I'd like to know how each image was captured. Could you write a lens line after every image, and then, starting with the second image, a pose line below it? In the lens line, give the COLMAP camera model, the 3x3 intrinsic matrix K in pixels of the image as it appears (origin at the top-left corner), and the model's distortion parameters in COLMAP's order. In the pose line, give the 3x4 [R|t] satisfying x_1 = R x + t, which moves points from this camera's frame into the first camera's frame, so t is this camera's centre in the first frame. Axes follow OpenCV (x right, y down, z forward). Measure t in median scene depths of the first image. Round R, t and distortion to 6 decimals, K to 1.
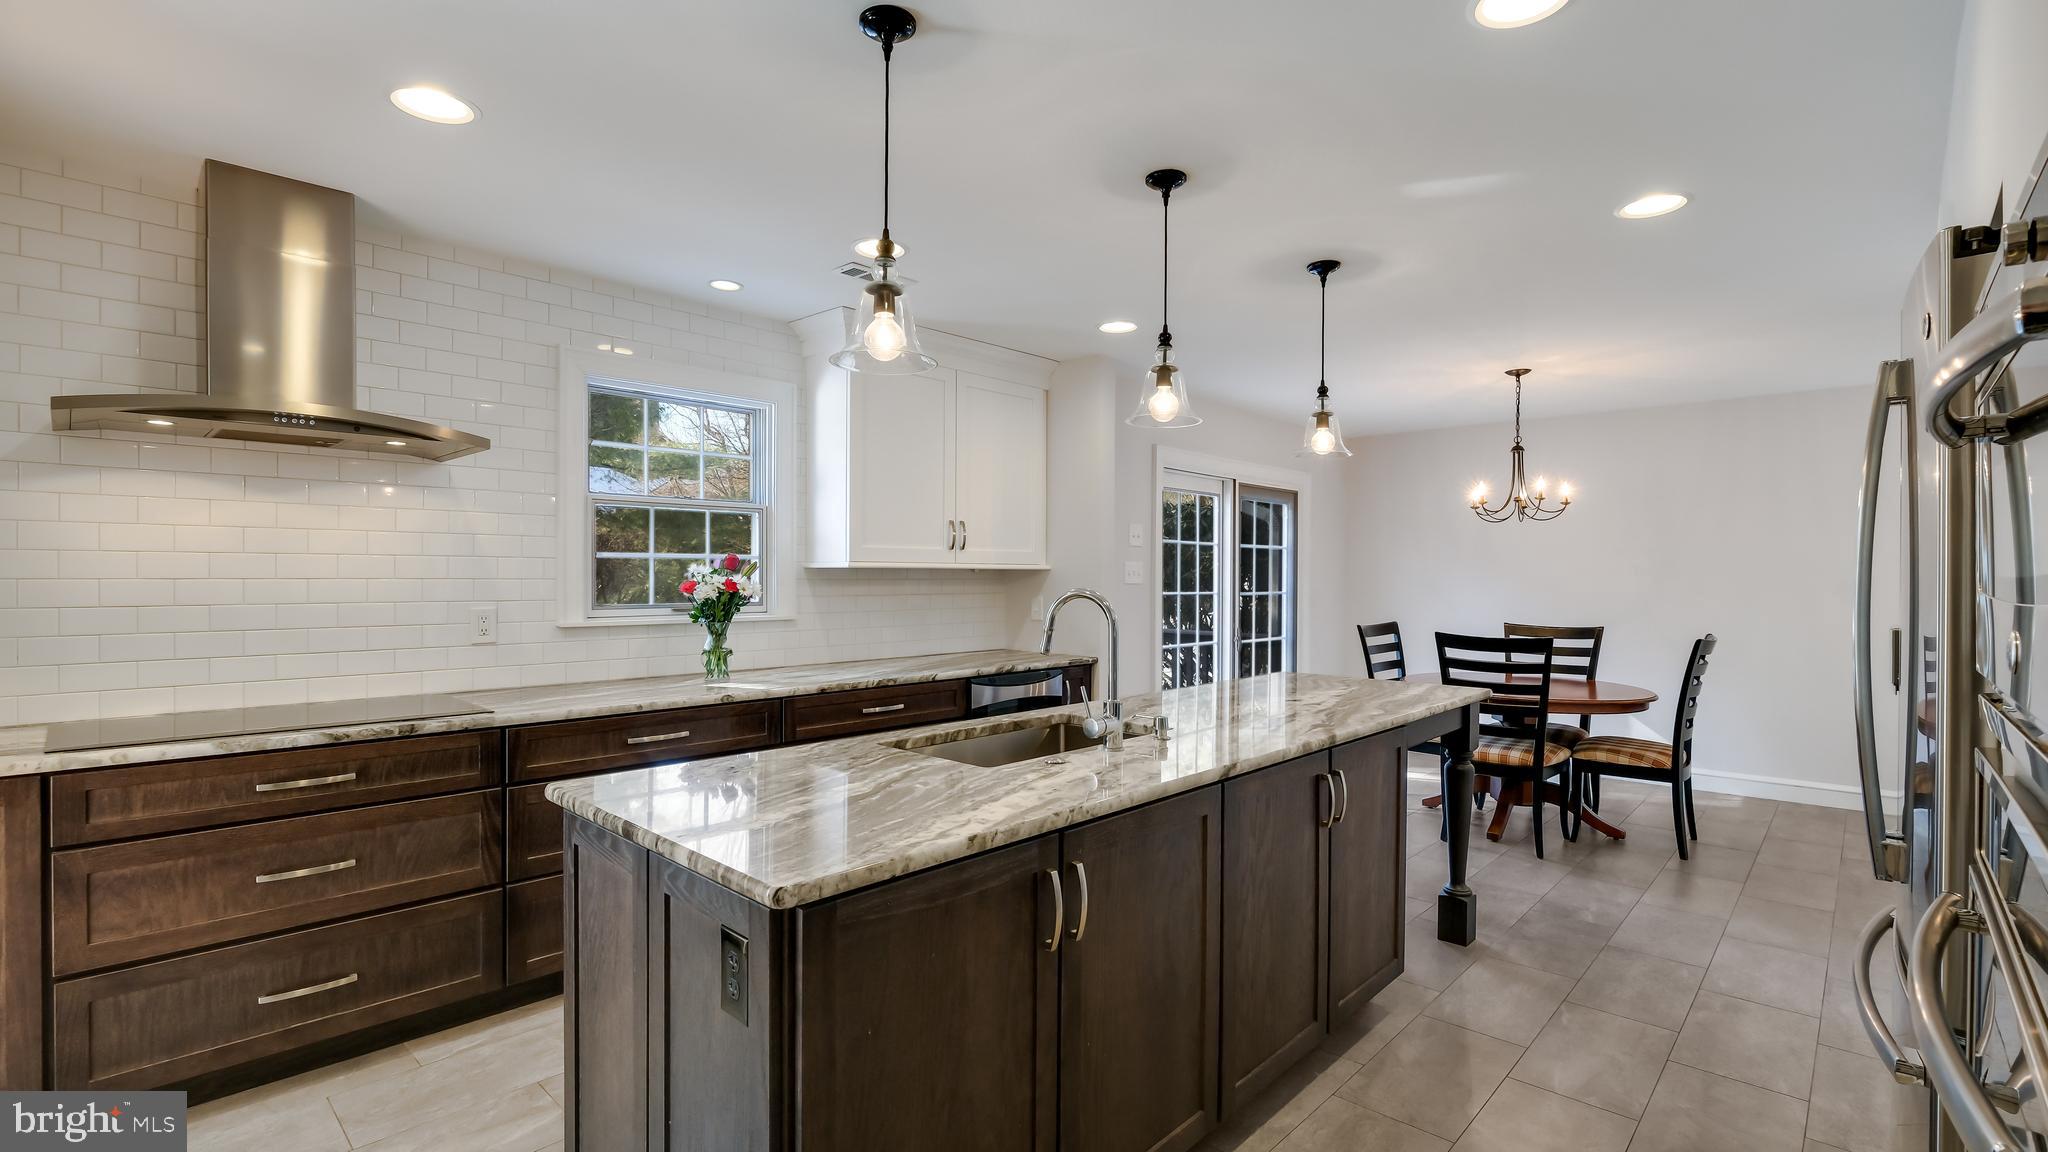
lens RADIAL K [[922.7, 0, 1032.3], [0, 922.7, 585.2], [0, 0, 1]] dist [-0.008939, -0.000188]
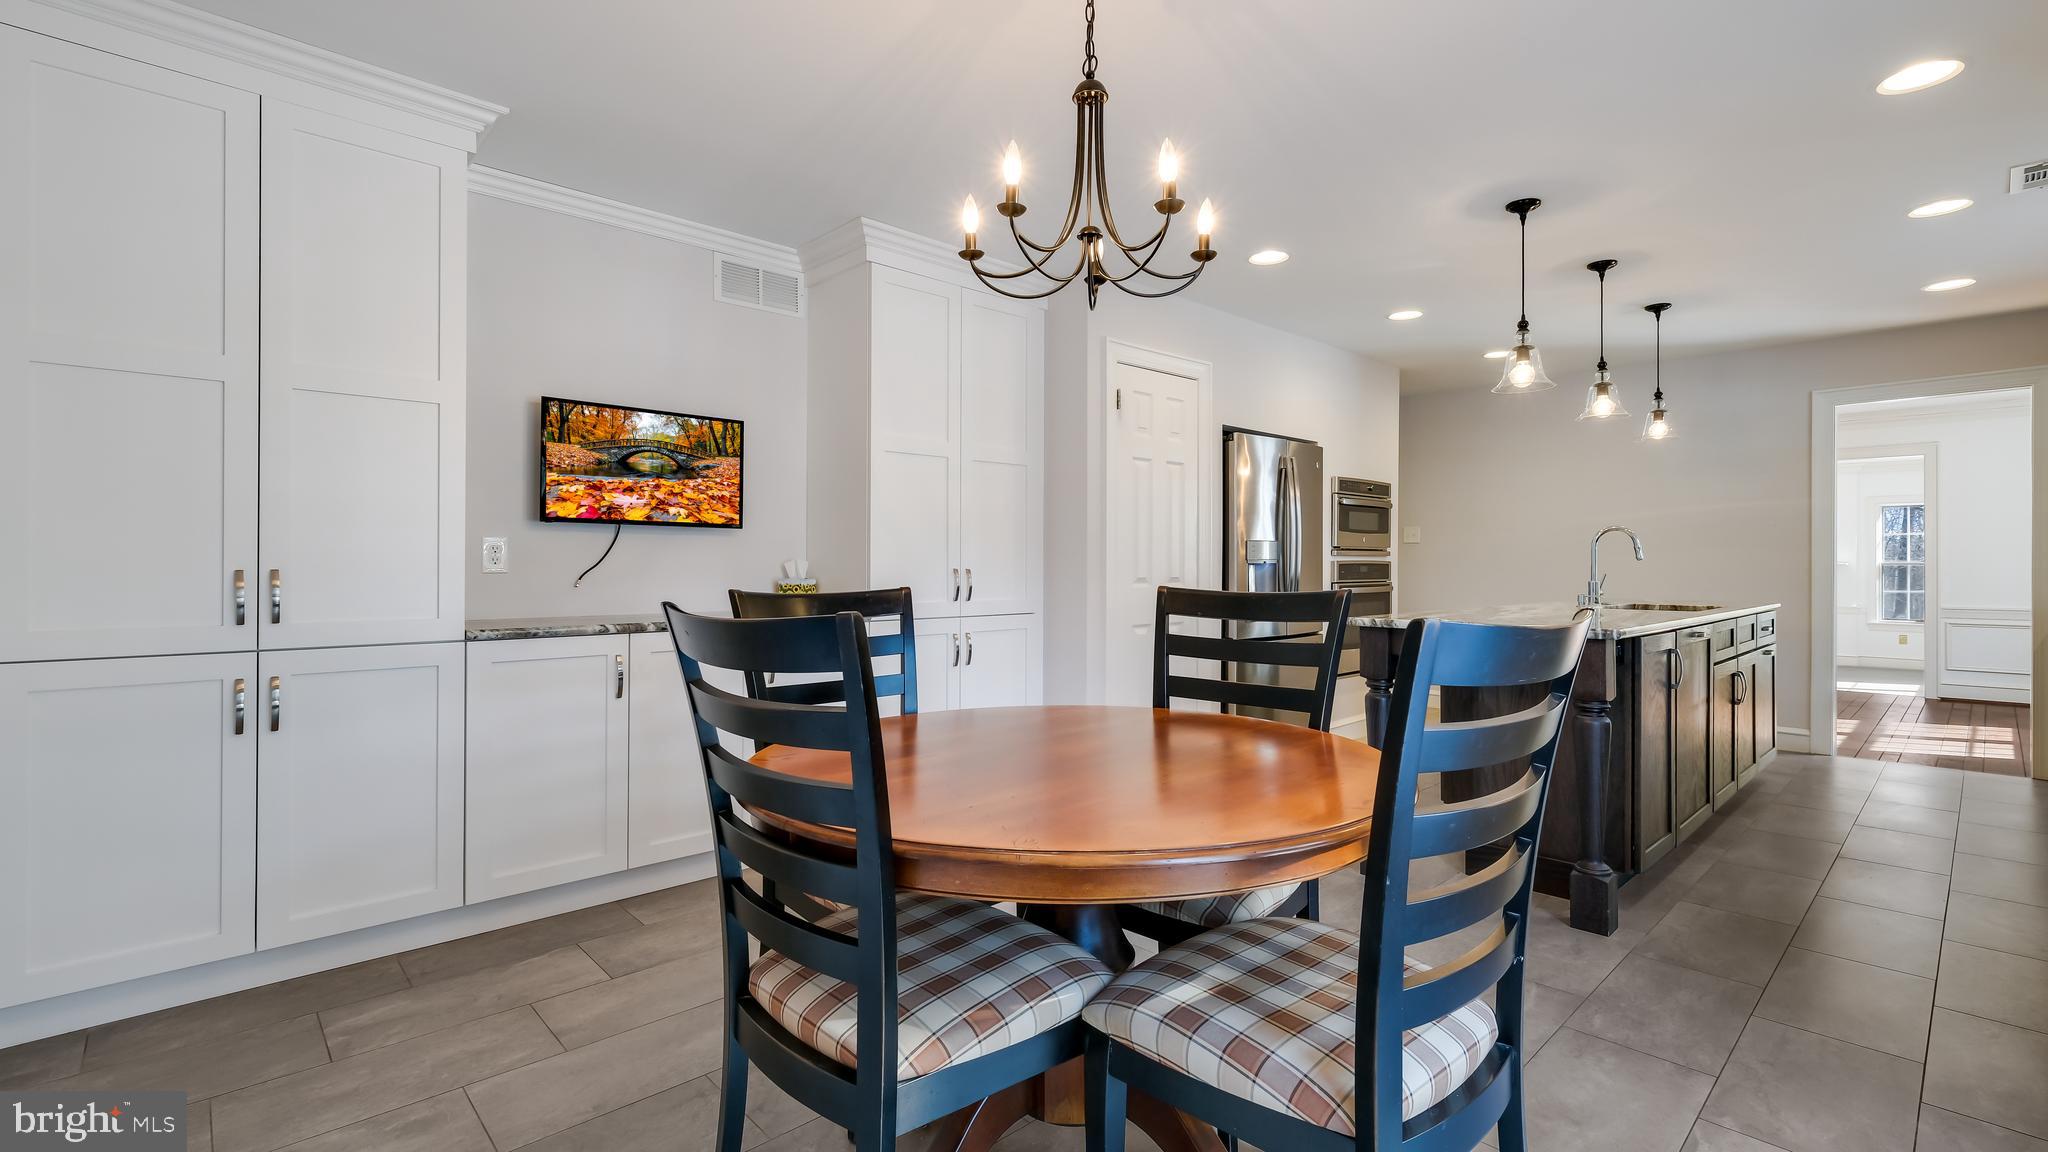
lens RADIAL K [[894.5, 0, 1020.7], [0, 894.5, 560.7], [0, 0, 1]] dist [0.000858, 0.000177]
pose [[-0.997651, -0.006298, 0.068216, 0.774002], [-0.005782, 0.999953, 0.007760, 0.046720], [-0.068261, 0.007347, -0.997640, 1.957710]]
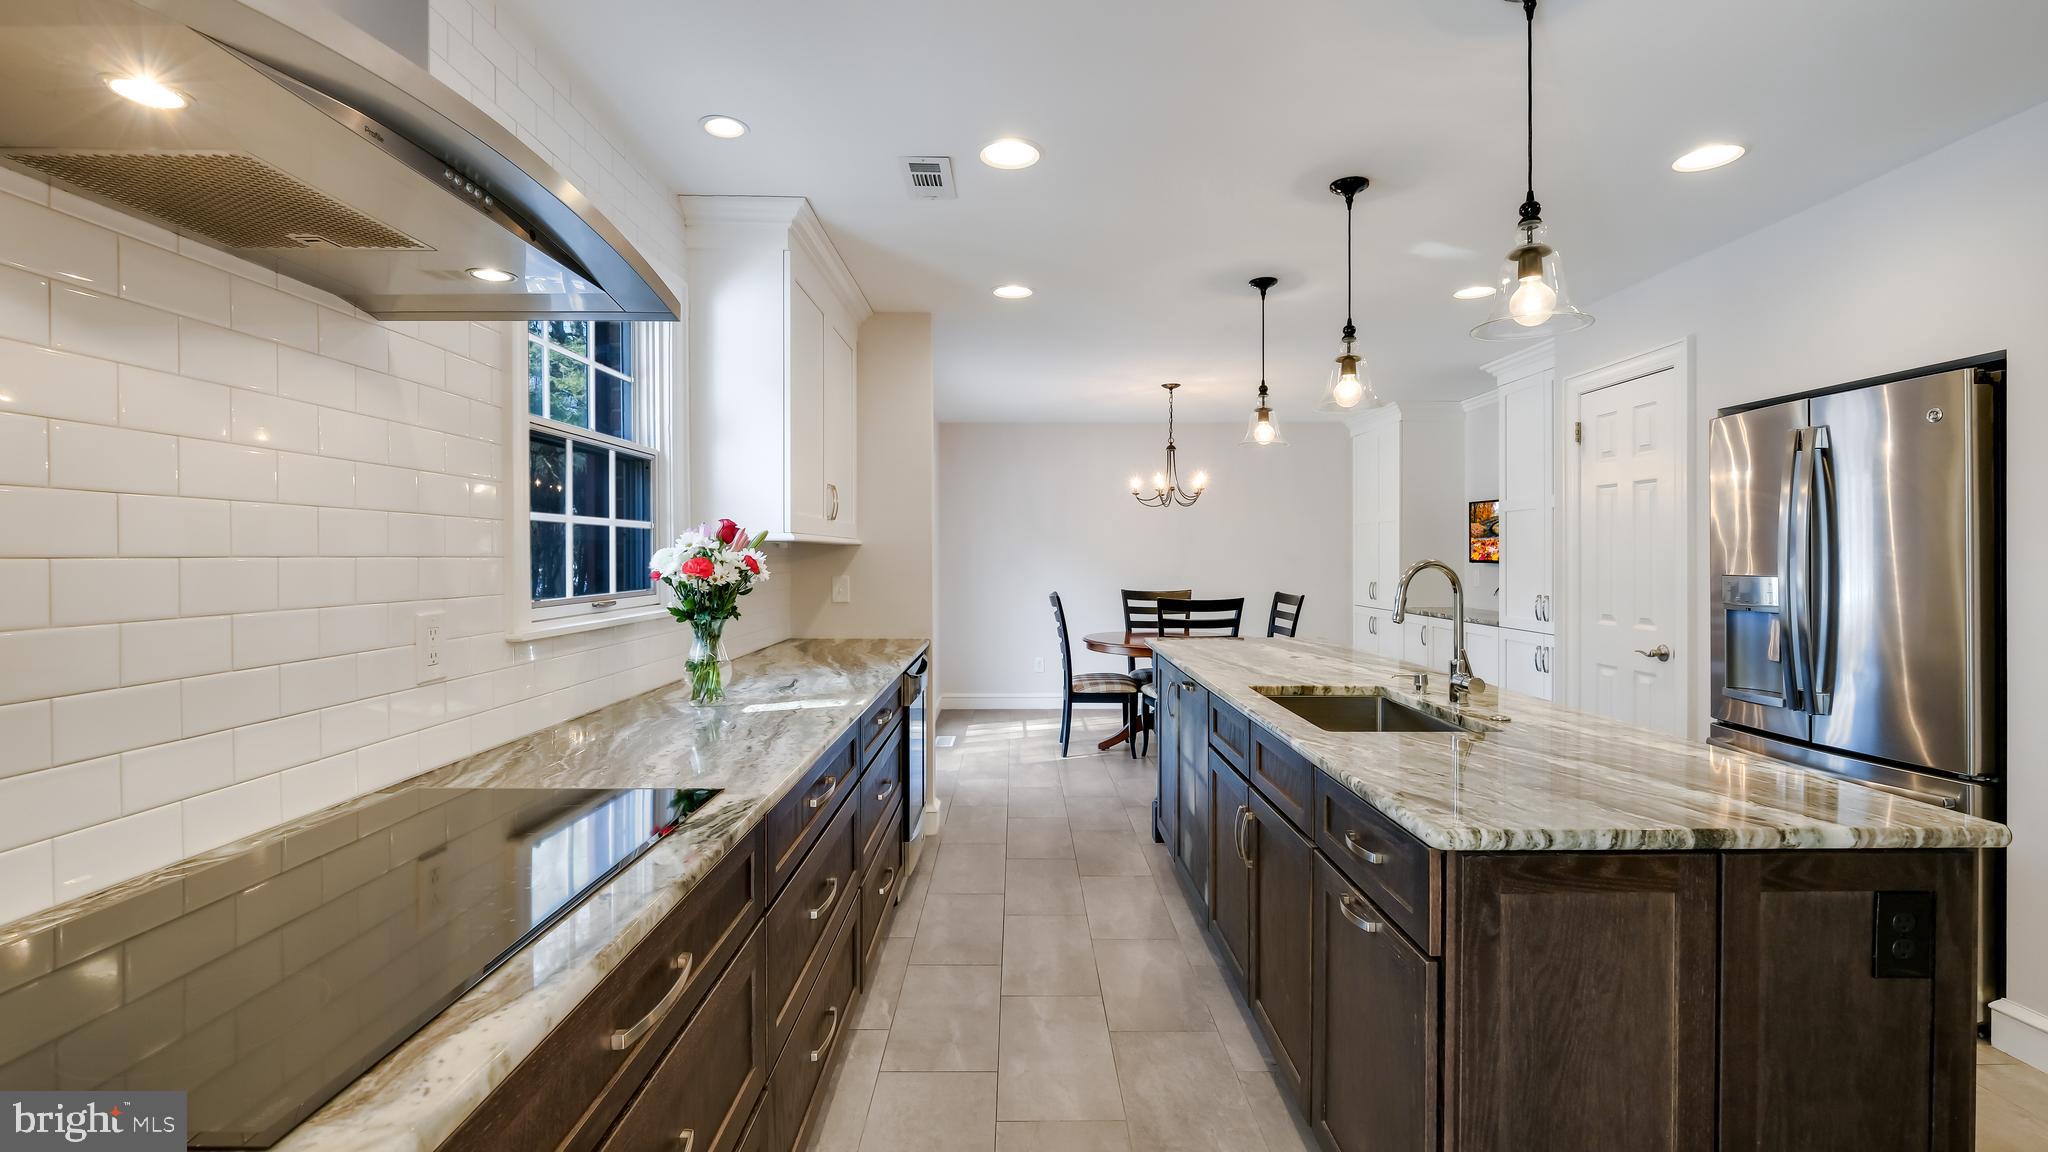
lens RADIAL K [[907.1, 0, 1023.8], [0, 907.1, 556.2], [0, 0, 1]] dist [-0.003251, -0.000105]
pose [[0.721428, -0.006598, 0.692458, -0.663734], [0.012261, 0.999920, -0.003246, -0.001263], [-0.692381, 0.010832, 0.721451, 0.372775]]
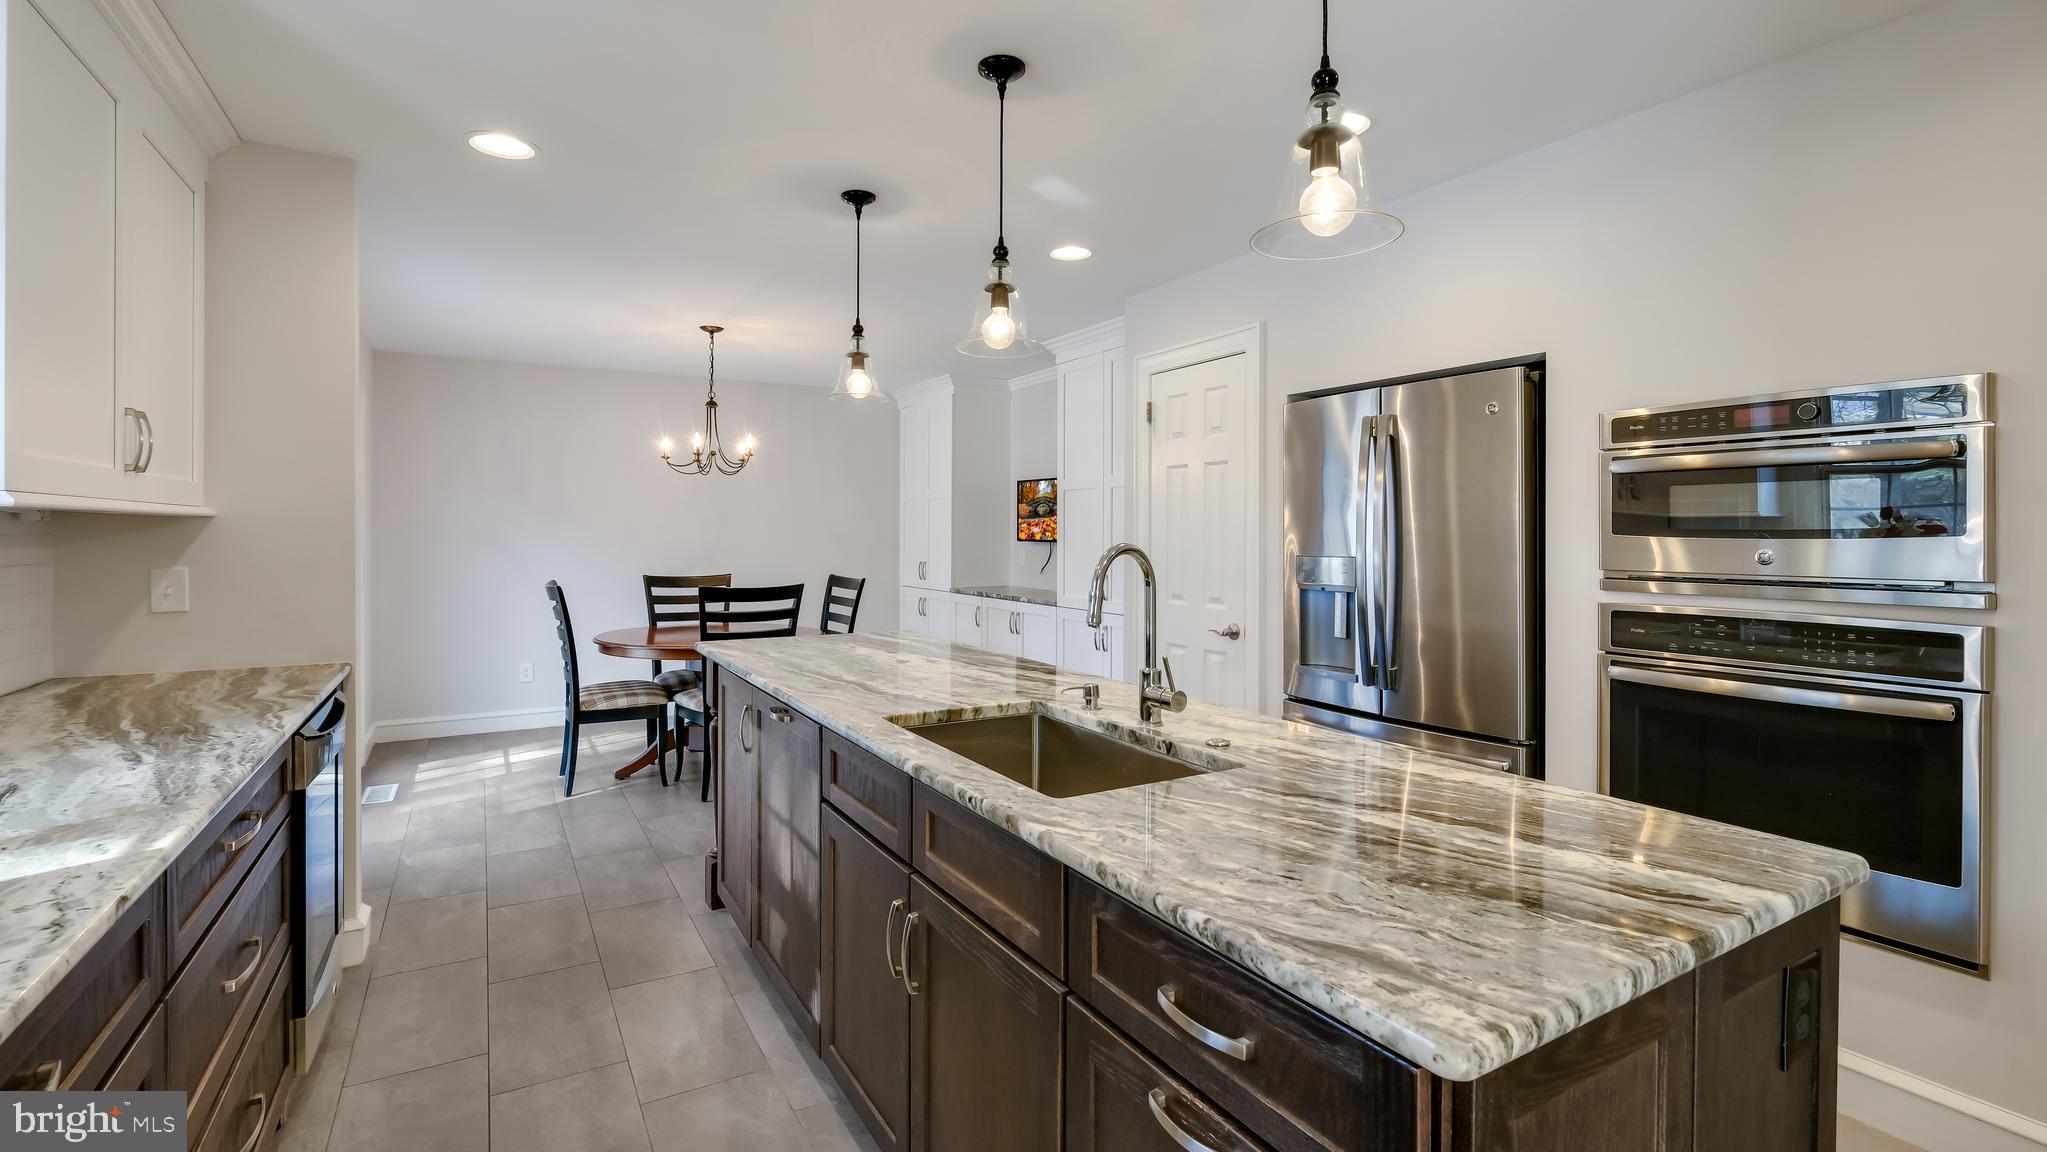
lens RADIAL K [[908.9, 0, 1016.2], [0, 908.9, 534.2], [0, 0, 1]] dist [-0.004576, -0.000198]
pose [[0.278966, -0.006588, 0.960278, -0.504405], [0.009396, 0.999947, 0.004130, -0.005804], [-0.960255, 0.007870, 0.279013, 0.566290]]
